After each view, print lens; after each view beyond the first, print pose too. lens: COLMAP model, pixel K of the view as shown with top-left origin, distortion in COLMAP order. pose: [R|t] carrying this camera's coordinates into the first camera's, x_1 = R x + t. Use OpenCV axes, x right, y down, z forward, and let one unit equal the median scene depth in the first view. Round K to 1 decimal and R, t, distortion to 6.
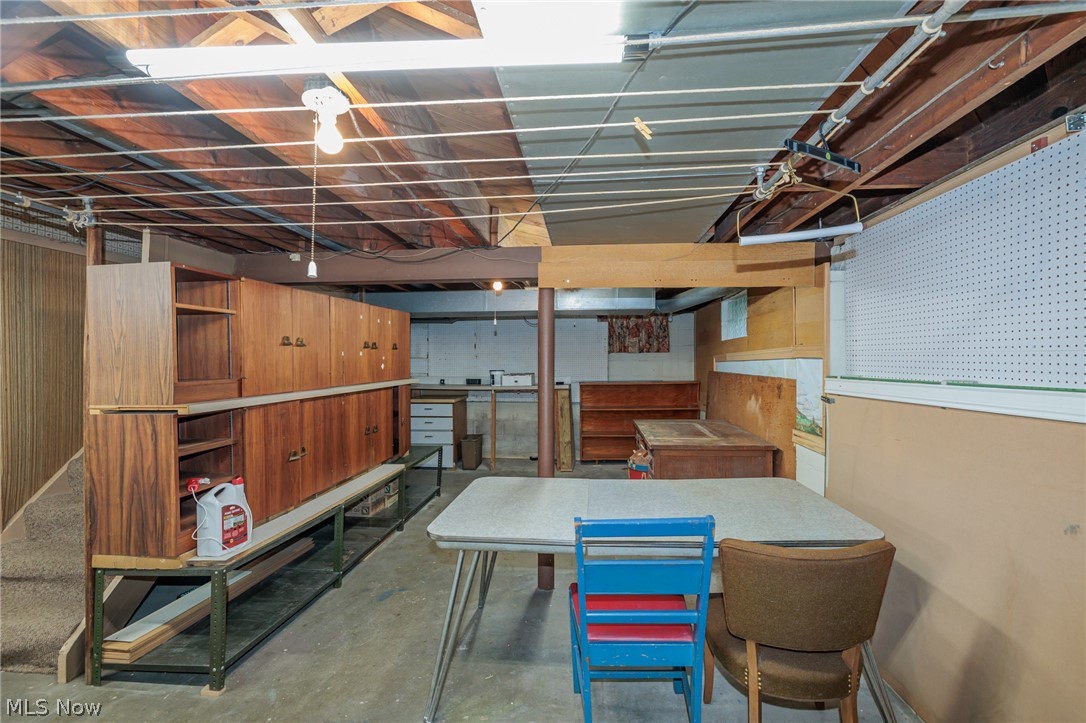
lens RADIAL K [[464.7, 0, 543.0], [0, 464.7, 361.5], [0, 0, 1]] dist [0.002883, 0.000015]
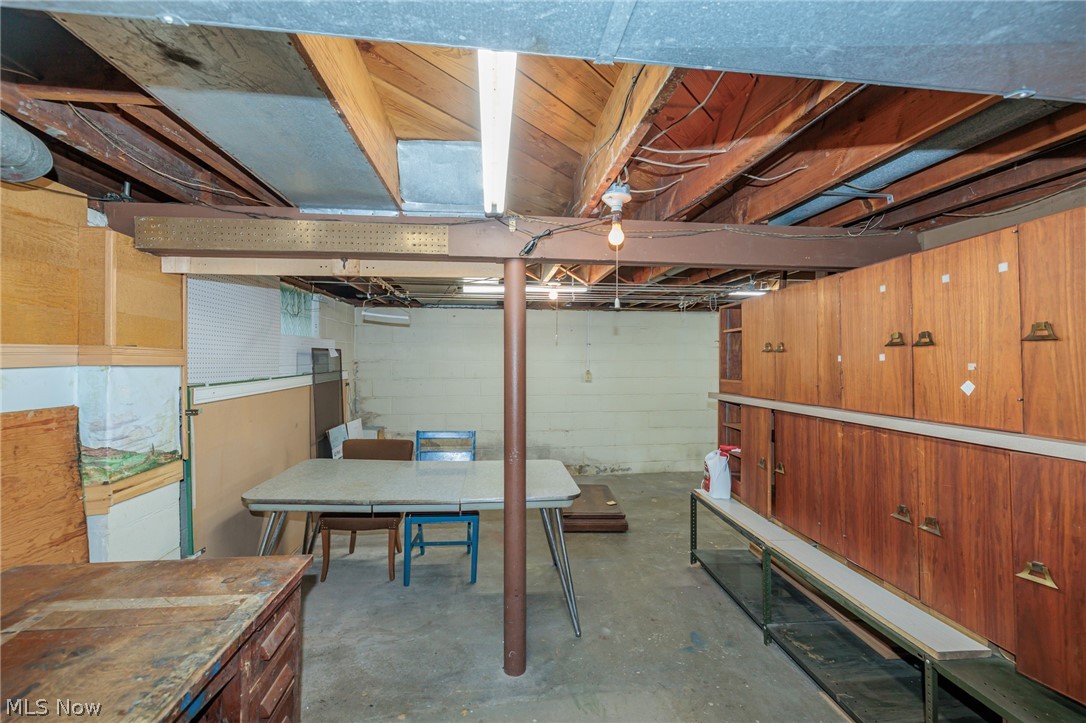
lens RADIAL K [[464.7, 0, 543.0], [0, 464.7, 361.5], [0, 0, 1]] dist [0.002883, 0.000015]
pose [[-0.978545, 0.002514, -0.206017, 0.112231], [0.001629, 0.999989, 0.004461, -0.017619], [0.206026, 0.004029, -0.978538, 1.659845]]
